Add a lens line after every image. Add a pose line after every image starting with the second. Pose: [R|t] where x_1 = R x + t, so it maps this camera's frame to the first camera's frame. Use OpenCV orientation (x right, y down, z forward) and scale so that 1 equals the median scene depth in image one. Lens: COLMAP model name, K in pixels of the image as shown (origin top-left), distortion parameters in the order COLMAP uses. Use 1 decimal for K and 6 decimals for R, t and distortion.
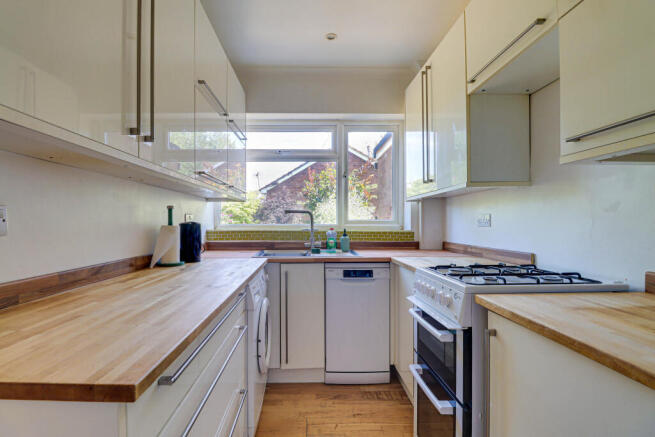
lens RADIAL K [[314.1, 0, 315.0], [0, 314.1, 214.1], [0, 0, 1]] dist [-0.021781, -0.000654]
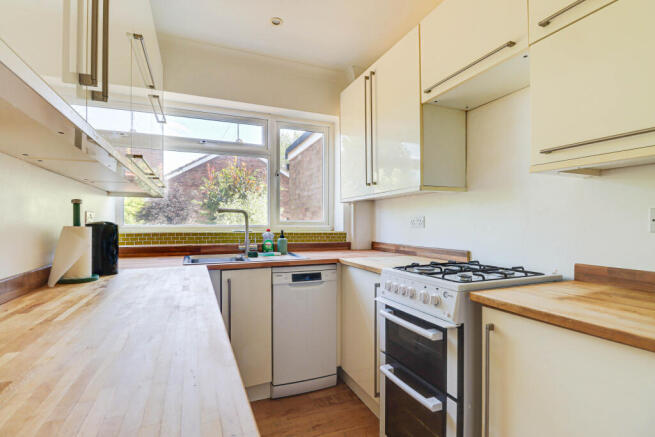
lens RADIAL K [[311.0, 0, 327.5], [0, 311.0, 218.5], [0, 0, 1]] dist [-0.012565, -0.001553]
pose [[0.931392, 0.009275, 0.363900, -0.154937], [-0.013086, 0.999882, 0.008007, 0.003893], [-0.363783, -0.012220, 0.931404, 0.101502]]
